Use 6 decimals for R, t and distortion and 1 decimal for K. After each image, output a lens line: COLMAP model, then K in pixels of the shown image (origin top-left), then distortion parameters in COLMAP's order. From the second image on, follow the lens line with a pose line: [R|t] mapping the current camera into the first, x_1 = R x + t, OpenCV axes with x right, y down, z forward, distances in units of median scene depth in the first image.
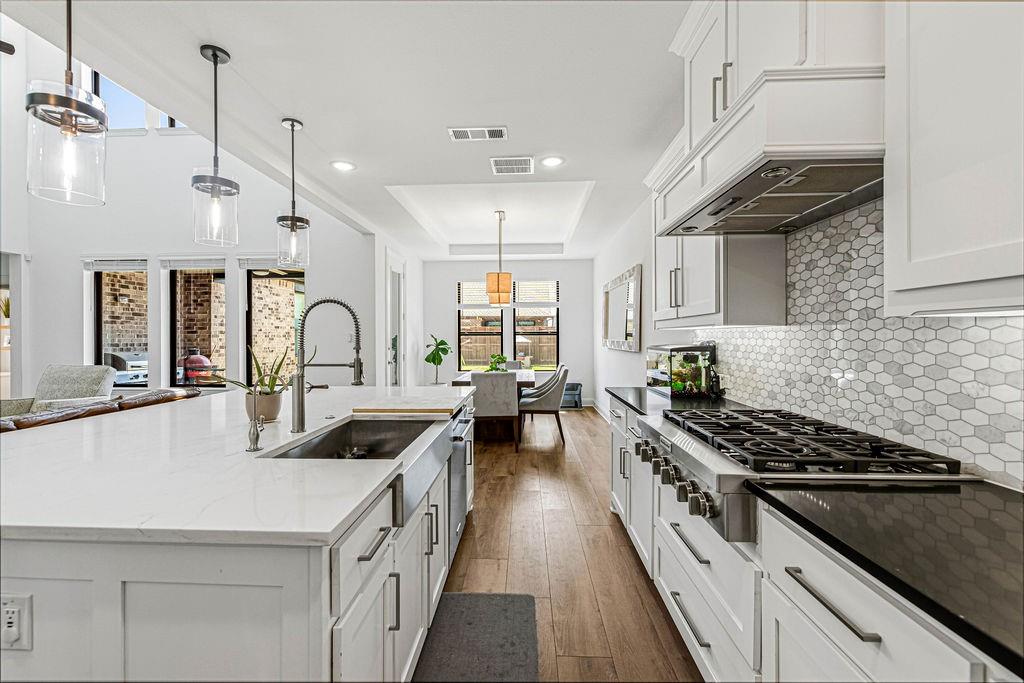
lens RADIAL K [[446.5, 0, 504.4], [0, 446.5, 339.5], [0, 0, 1]] dist [0.000228, -0.000339]
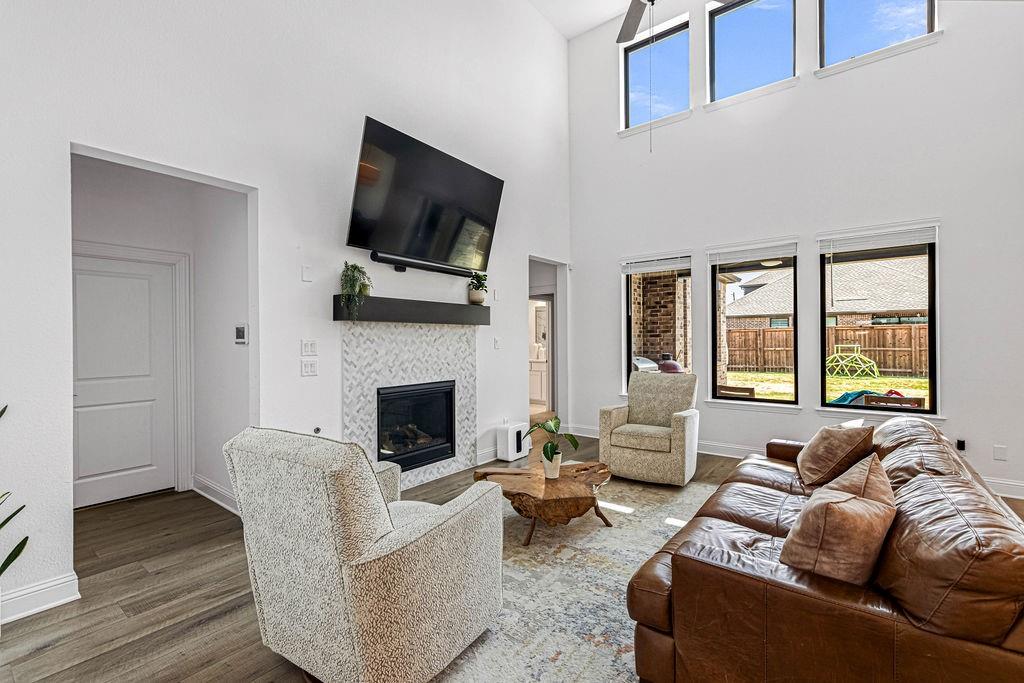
lens RADIAL K [[446.5, 0, 504.4], [0, 446.5, 339.5], [0, 0, 1]] dist [0.000228, -0.000339]
pose [[0.811461, -0.003889, -0.584393, -0.464615], [0.001225, 0.999987, -0.004954, -0.004444], [0.584405, 0.003304, 0.811455, 0.043037]]
